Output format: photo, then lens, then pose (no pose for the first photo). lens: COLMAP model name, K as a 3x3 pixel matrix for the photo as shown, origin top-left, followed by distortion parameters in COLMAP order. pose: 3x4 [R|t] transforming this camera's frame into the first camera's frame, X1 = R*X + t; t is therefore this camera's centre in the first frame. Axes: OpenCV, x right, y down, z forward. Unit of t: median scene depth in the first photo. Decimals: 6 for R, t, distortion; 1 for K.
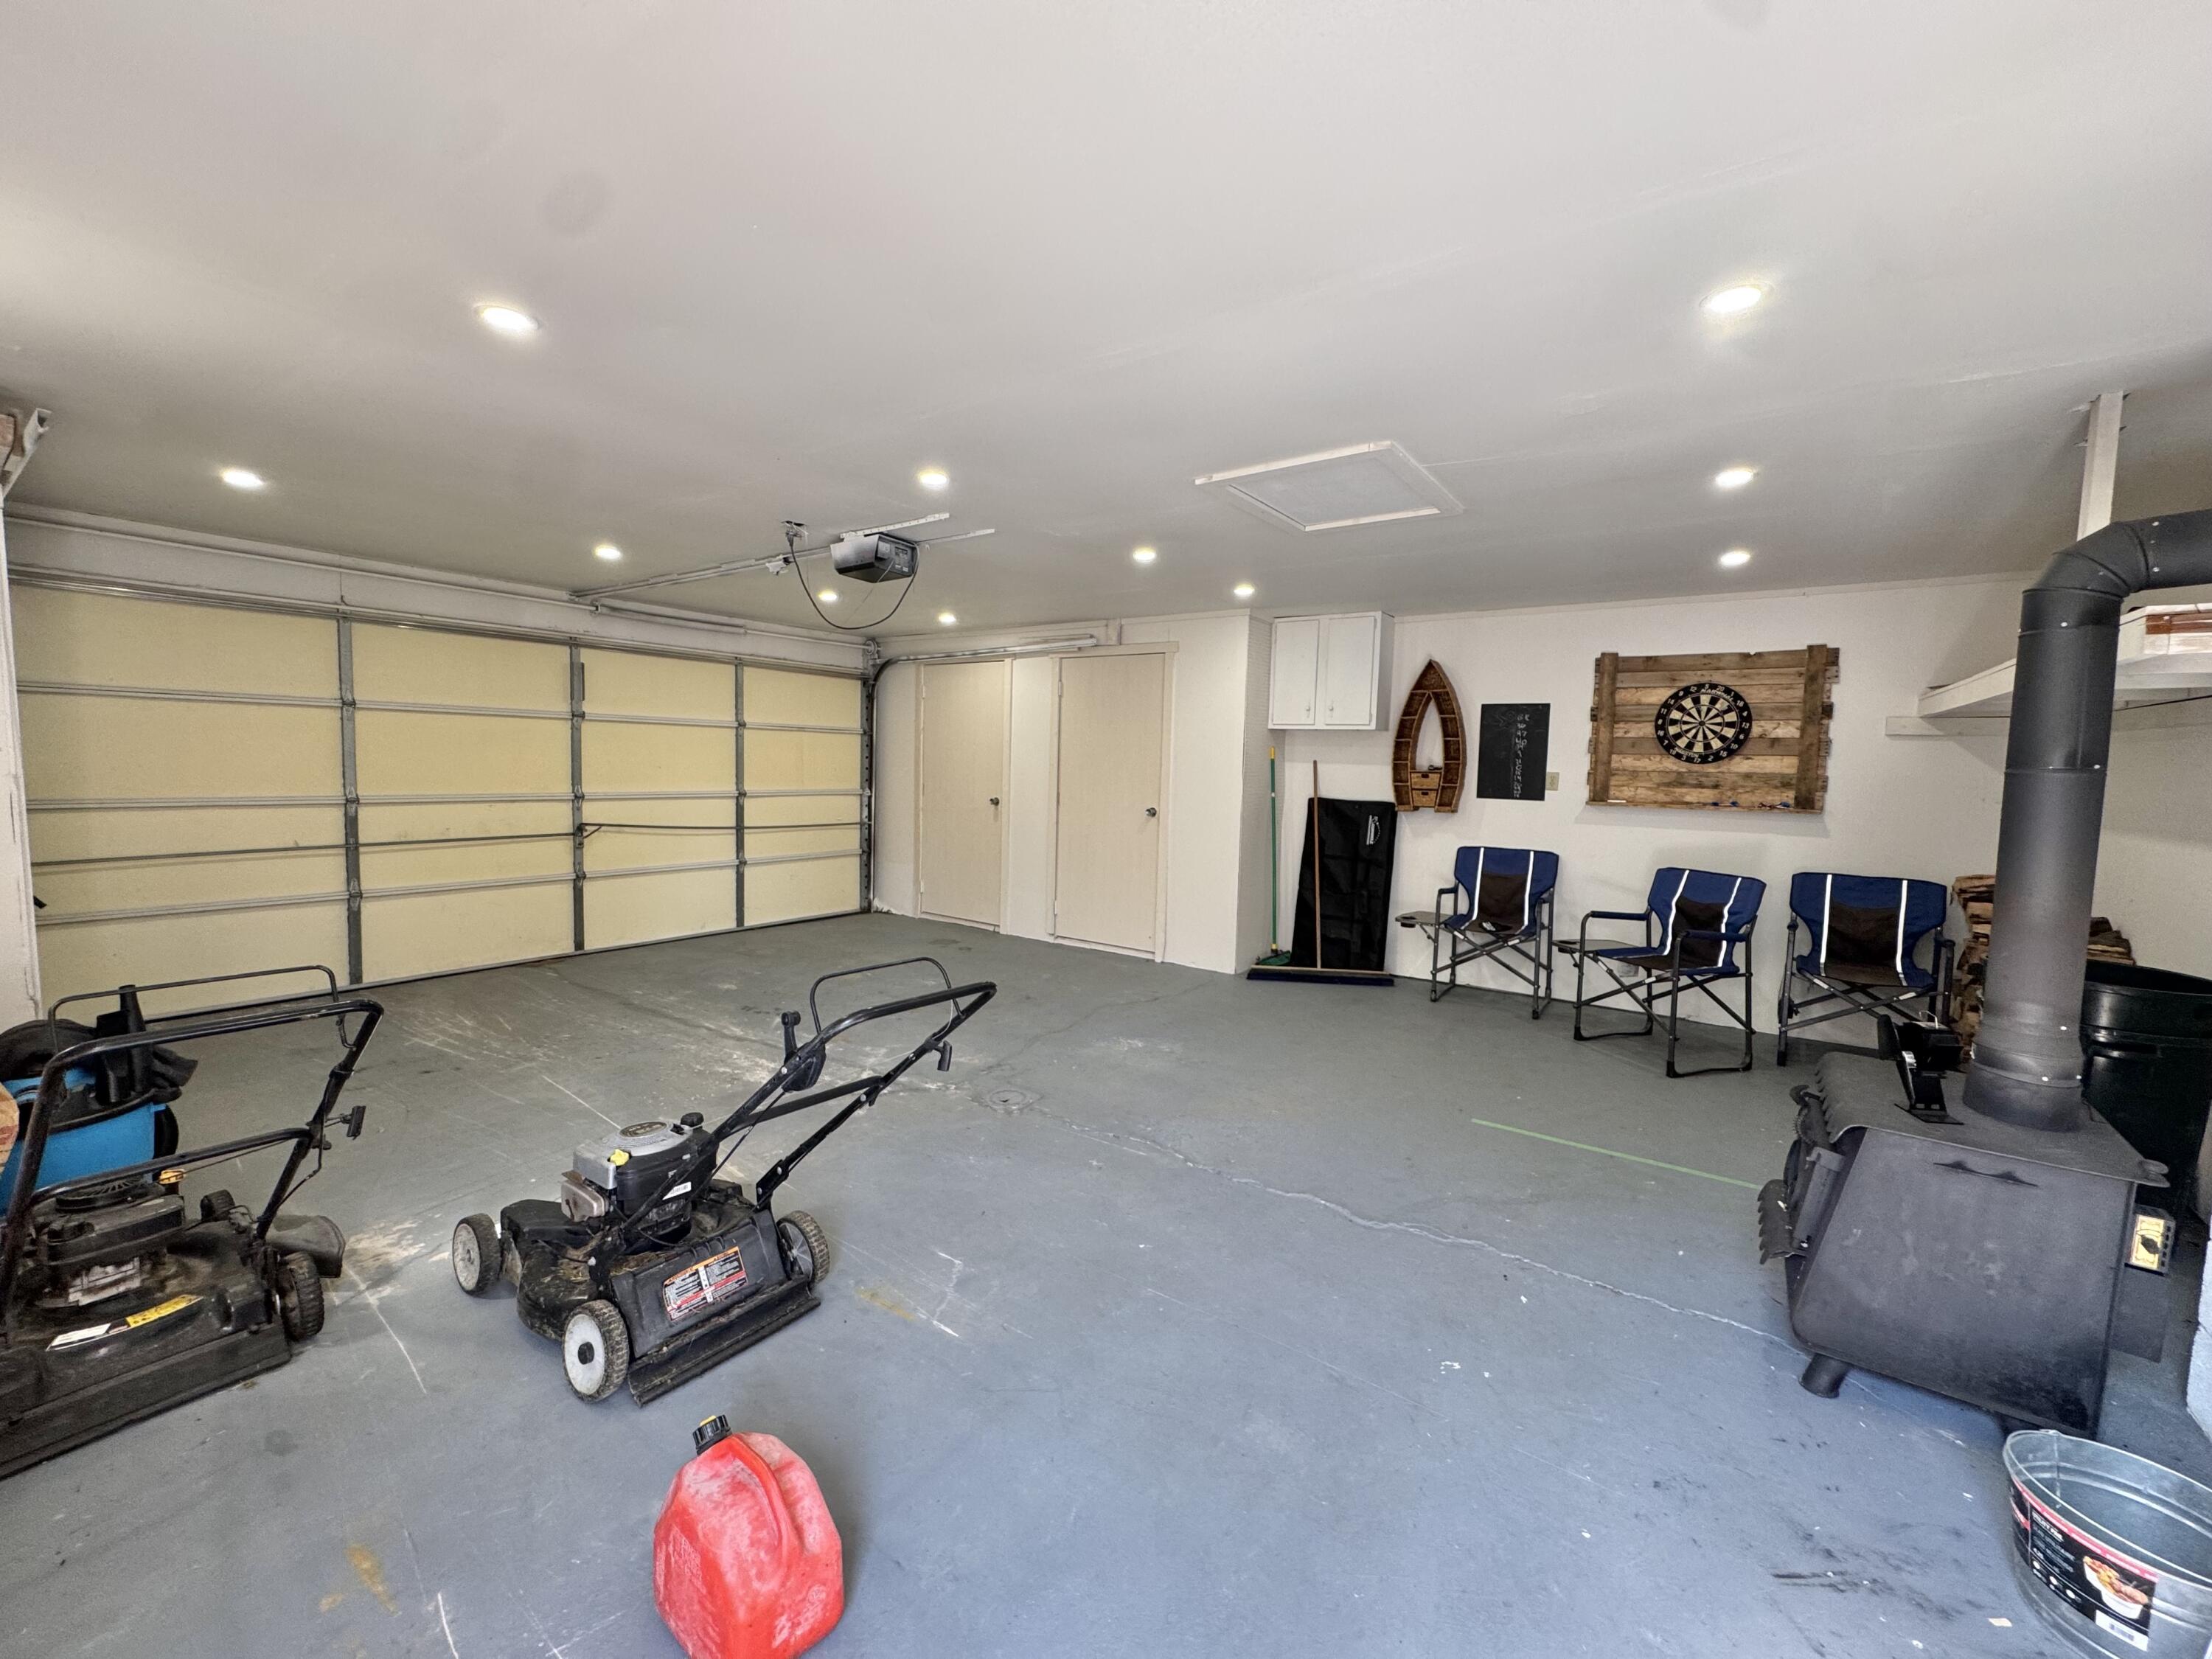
lens RADIAL K [[884.1, 0, 1106.0], [0, 884.1, 829.5], [0, 0, 1]] dist [-0.002824, -0.000136]
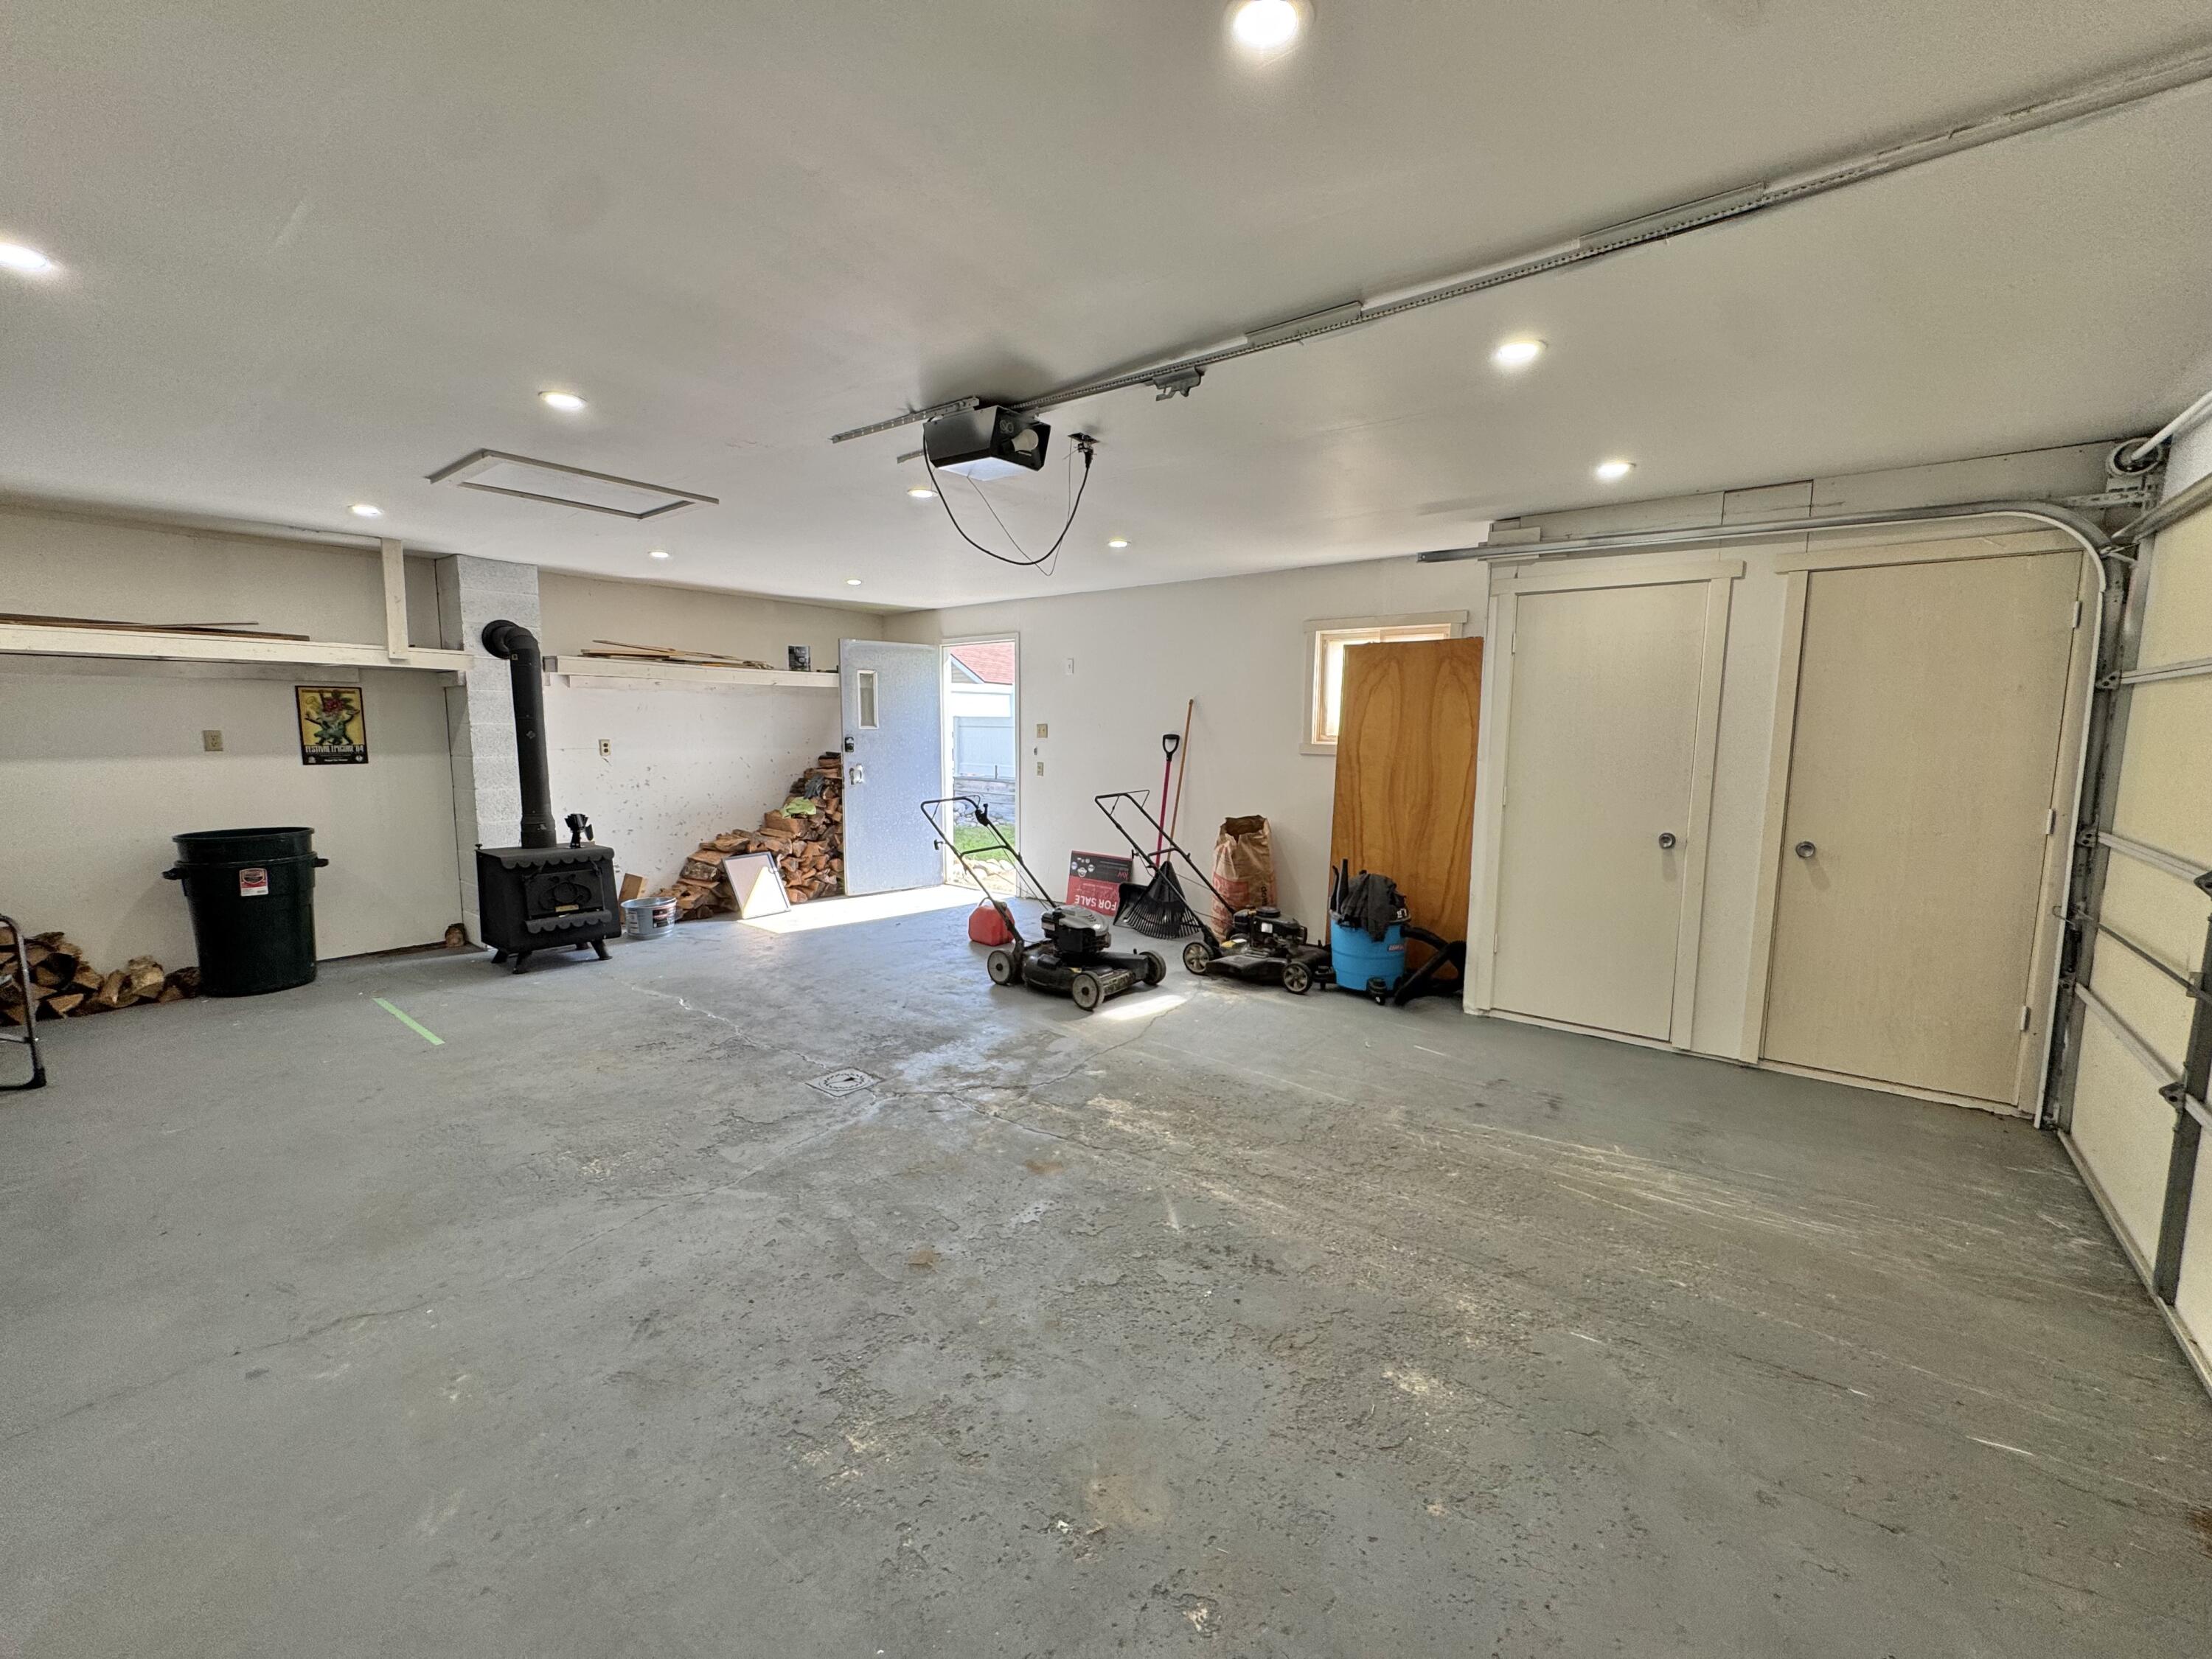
lens RADIAL K [[884.1, 0, 1106.0], [0, 884.1, 829.5], [0, 0, 1]] dist [-0.002824, -0.000136]
pose [[-0.998445, -0.038705, 0.040115, -0.399055], [-0.029872, 0.979098, 0.201182, -0.159824], [-0.047063, 0.199671, -0.978732, 1.760728]]
